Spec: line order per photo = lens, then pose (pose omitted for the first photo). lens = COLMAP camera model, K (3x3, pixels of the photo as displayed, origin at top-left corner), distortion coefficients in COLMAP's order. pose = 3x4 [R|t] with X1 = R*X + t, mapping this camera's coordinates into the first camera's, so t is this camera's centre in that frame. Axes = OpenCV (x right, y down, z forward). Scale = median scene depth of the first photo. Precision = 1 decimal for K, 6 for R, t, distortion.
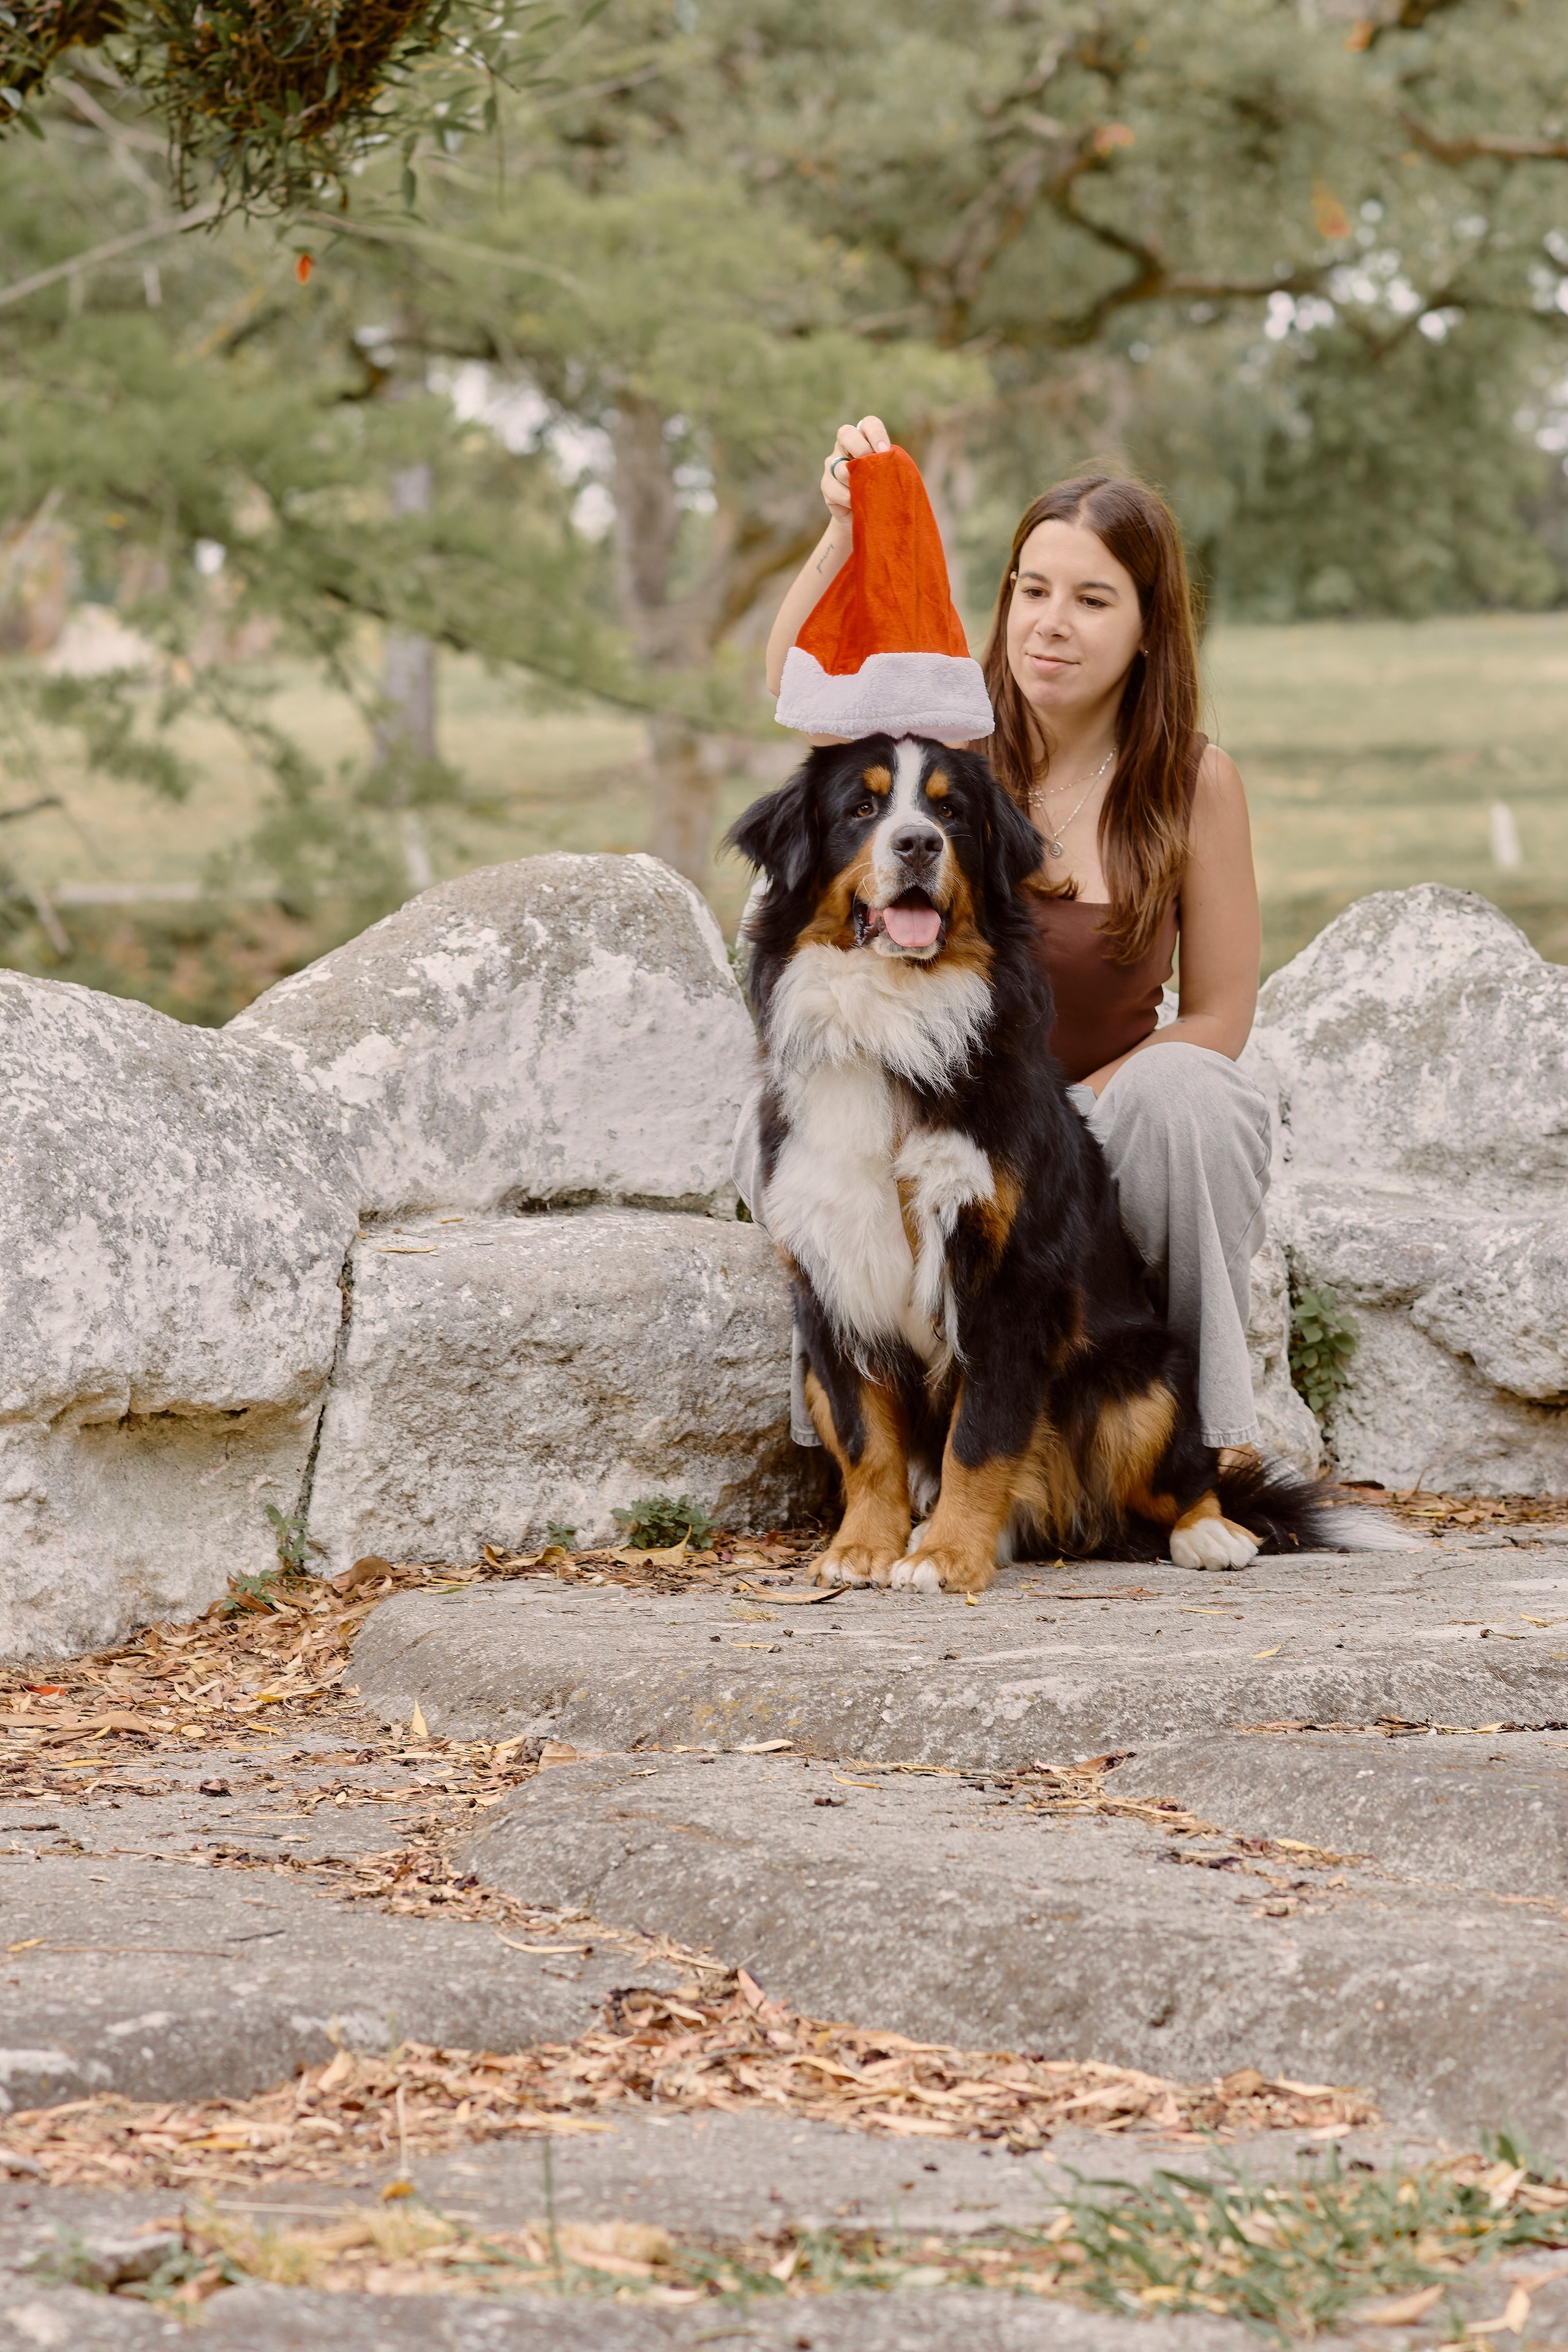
lens RADIAL K [[8546.3, 0, 784.0], [0, 8546.3, 1176.0], [0, 0, 1]] dist [-0.138495, 1.776933]
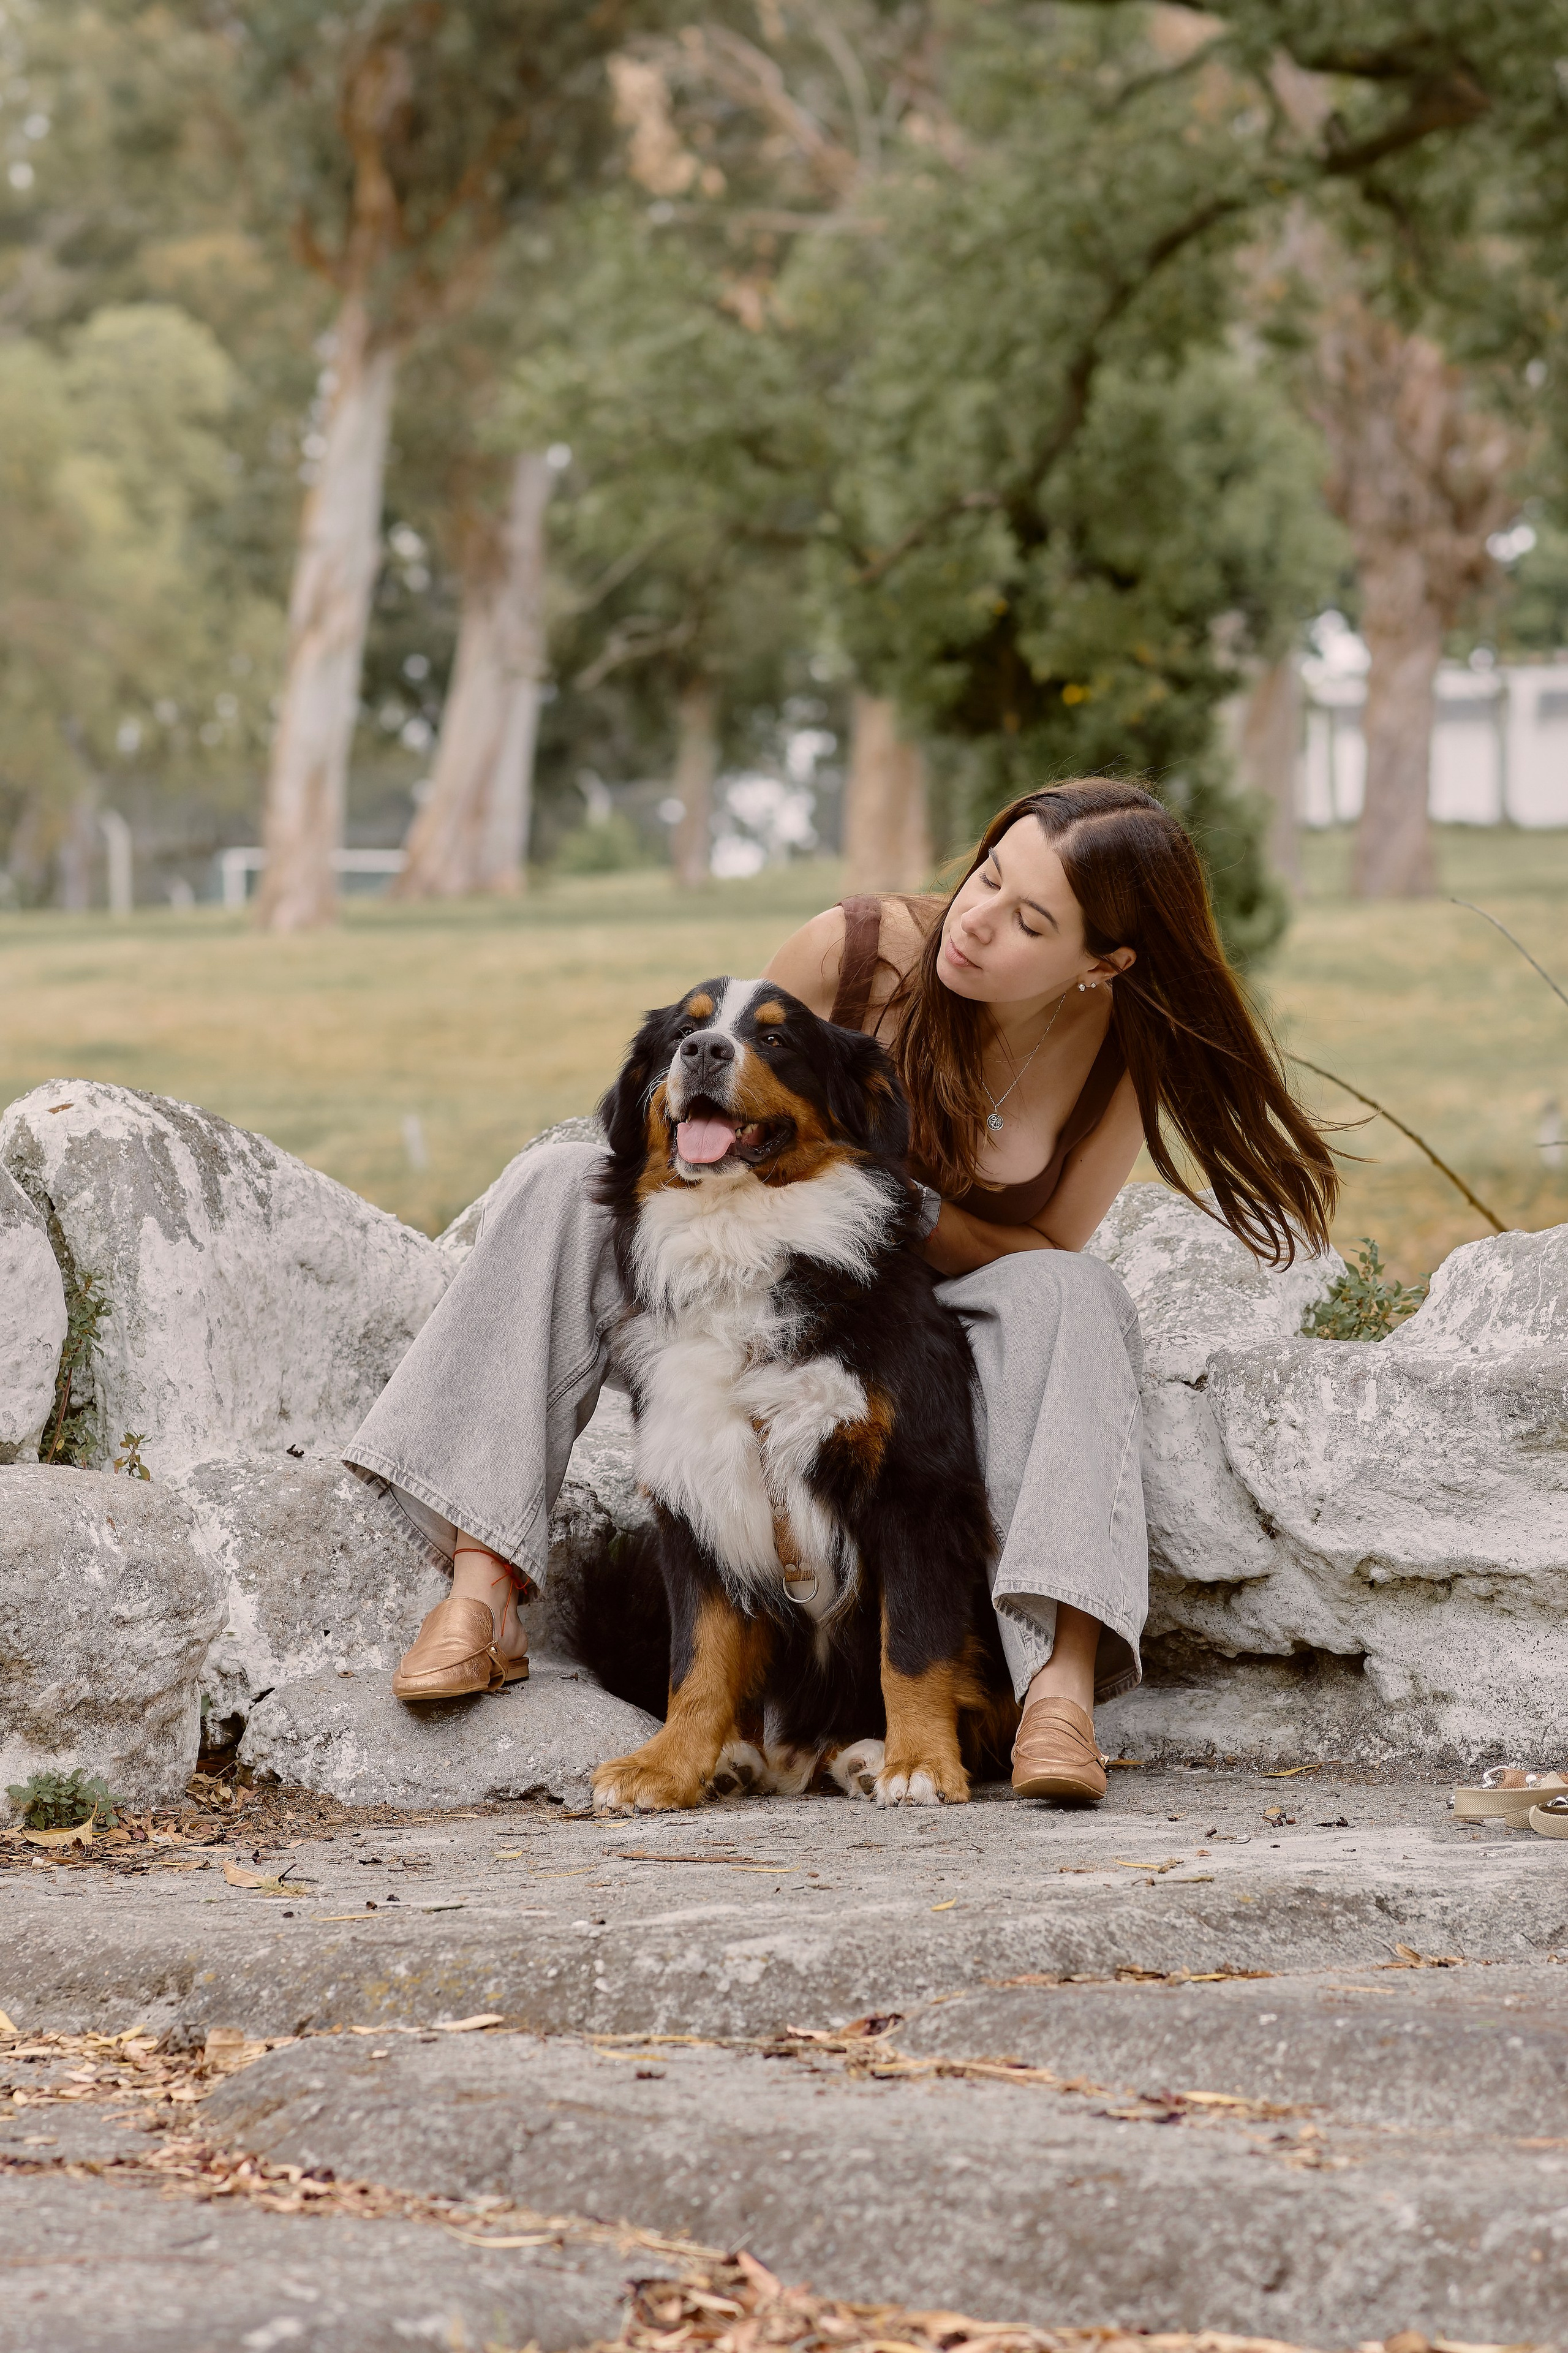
lens RADIAL K [[8783.5, 0, 644.4], [0, 8783.5, 1262.3], [0, 0, 1]] dist [-0.037945, 0.284800]
pose [[0.967131, -0.014178, 0.253882, -0.190646], [0.022107, 0.999352, -0.028403, 0.011455], [-0.253314, 0.033082, 0.966818, 0.082759]]
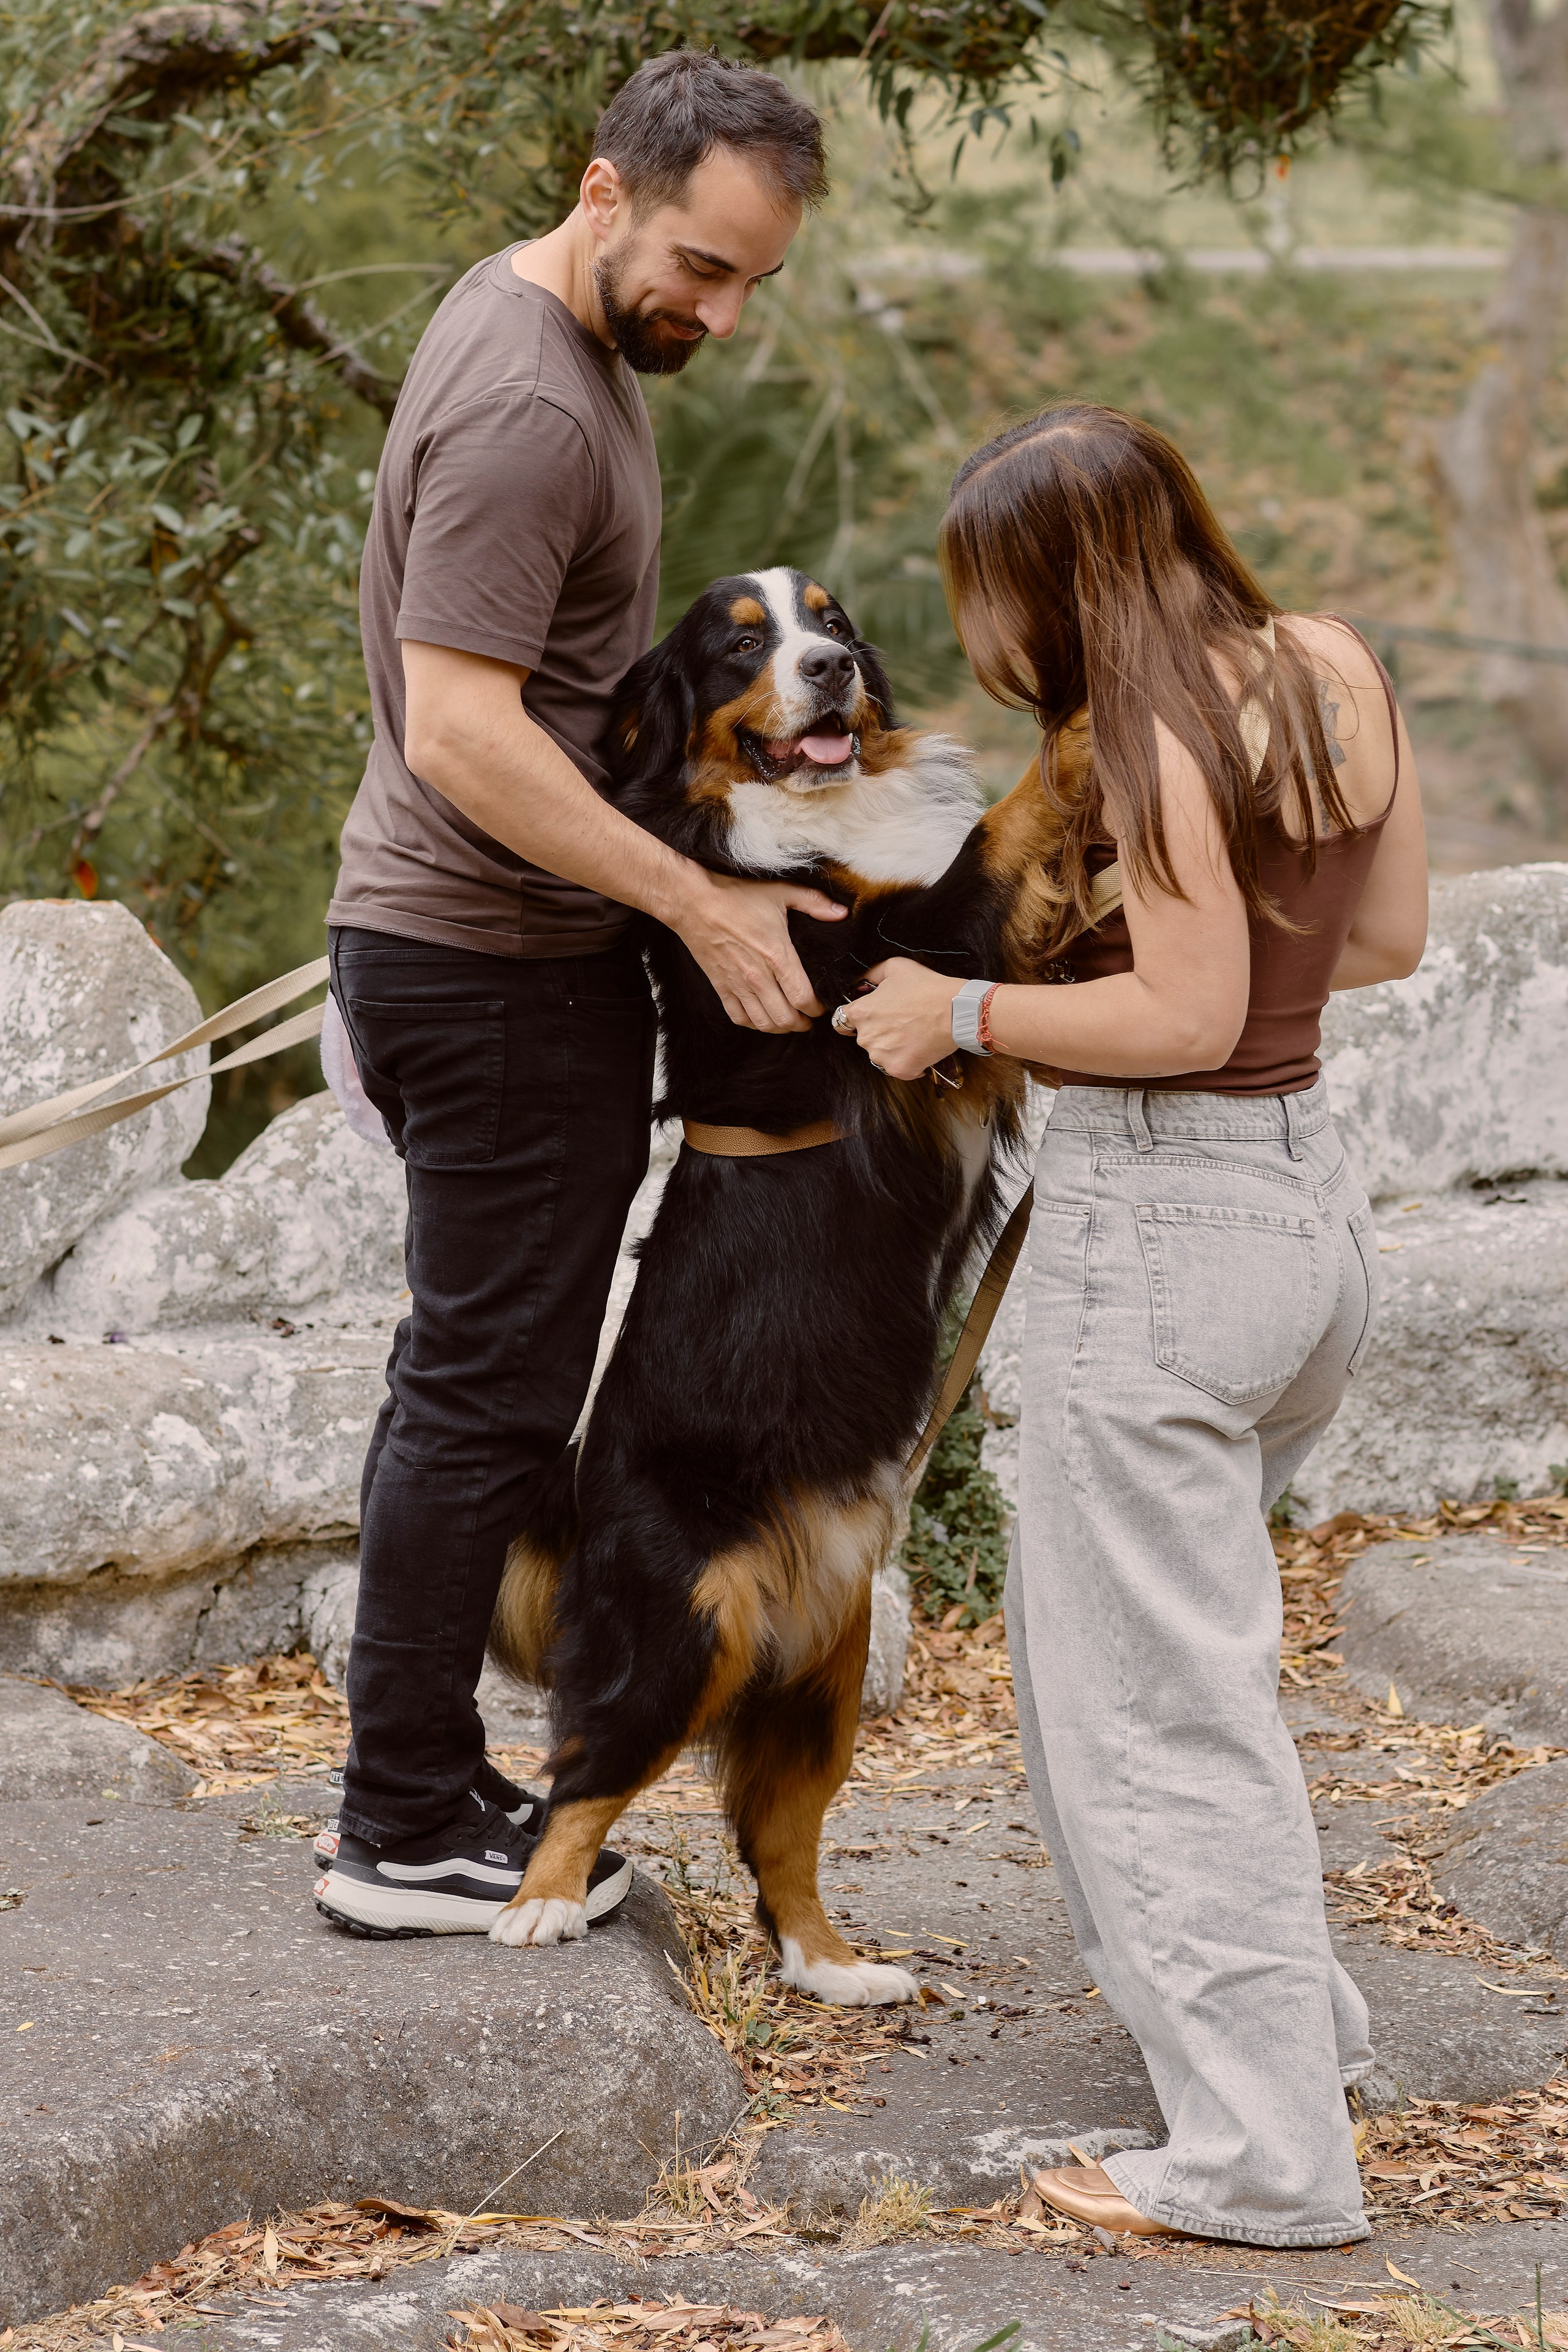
lens RADIAL K [[8657.1, 0, 784.0], [0, 8657.1, 1176.0], [0, 0, 1]] dist [0.024799, -0.740127]
pose [[0.995427, 0.015424, -0.094276, -0.013254], [-0.006538, 0.995565, 0.093847, -0.112338], [0.095305, -0.092801, 0.991113, -0.189928]]
